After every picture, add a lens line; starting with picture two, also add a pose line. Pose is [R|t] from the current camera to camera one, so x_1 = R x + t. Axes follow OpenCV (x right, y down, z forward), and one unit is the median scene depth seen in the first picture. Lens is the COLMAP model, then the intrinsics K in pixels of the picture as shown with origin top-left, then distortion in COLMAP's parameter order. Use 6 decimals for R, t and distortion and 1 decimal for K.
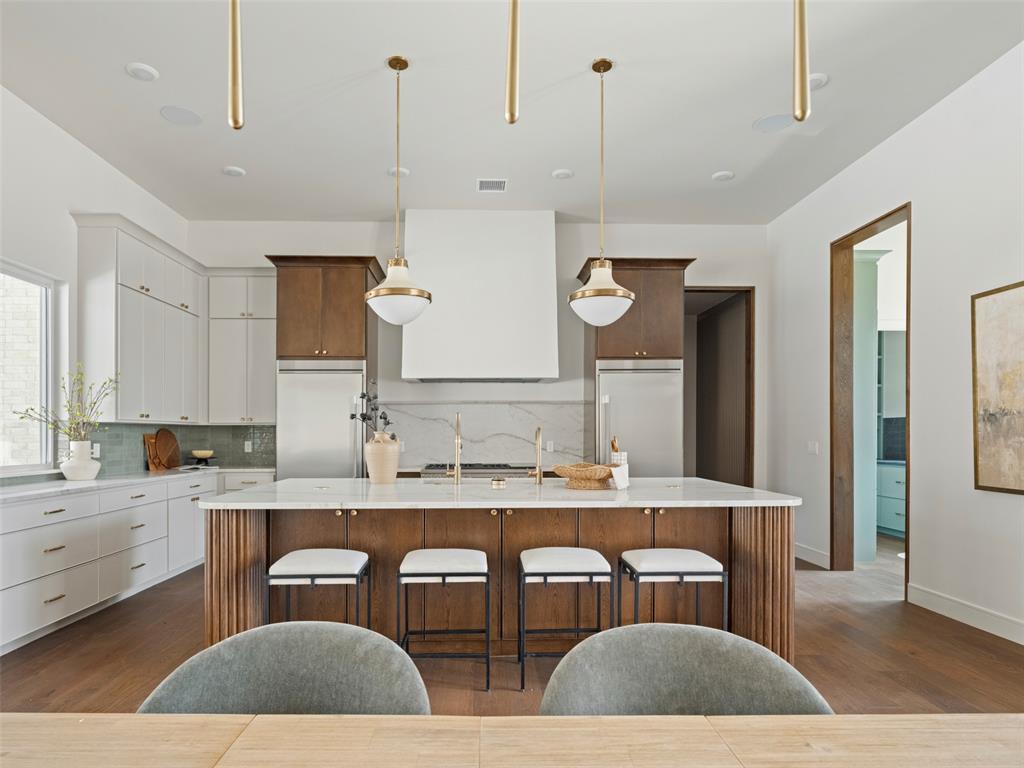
lens RADIAL K [[564.6, 0, 507.5], [0, 564.6, 424.3], [0, 0, 1]] dist [-0.018295, 0.000241]
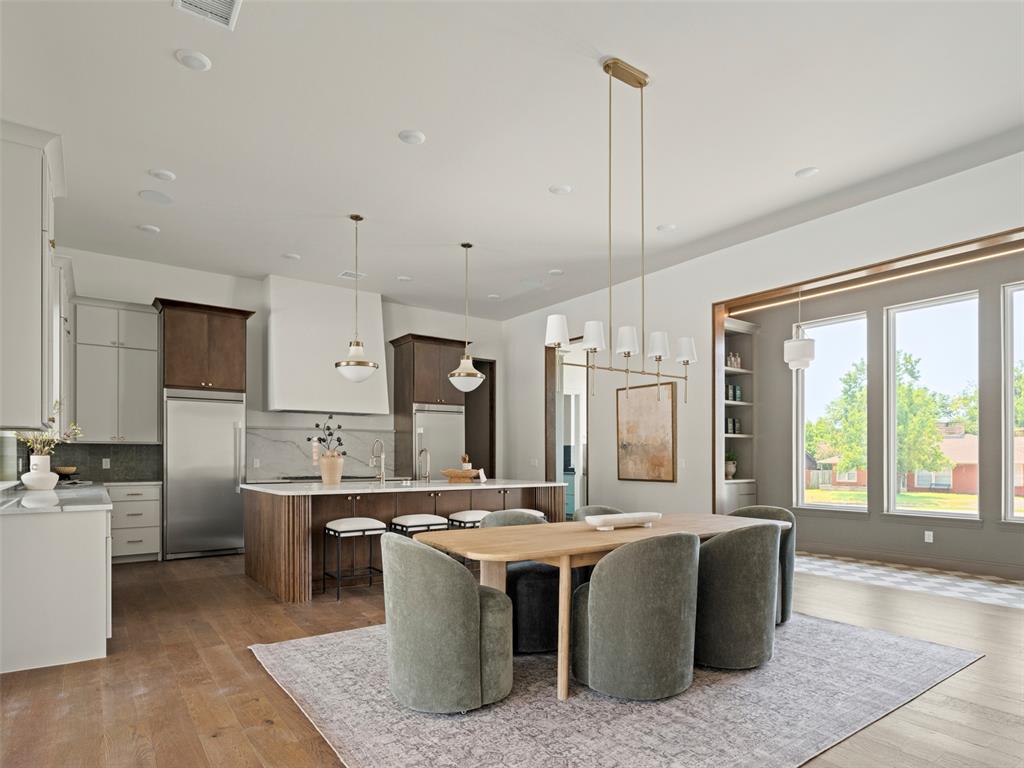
lens RADIAL K [[564.6, 0, 507.5], [0, 564.6, 424.3], [0, 0, 1]] dist [-0.018295, 0.000241]
pose [[0.826958, 0.036420, 0.561083, -0.476004], [-0.011042, 0.998759, -0.048555, 0.008887], [-0.562155, 0.033958, 0.826335, -0.359353]]
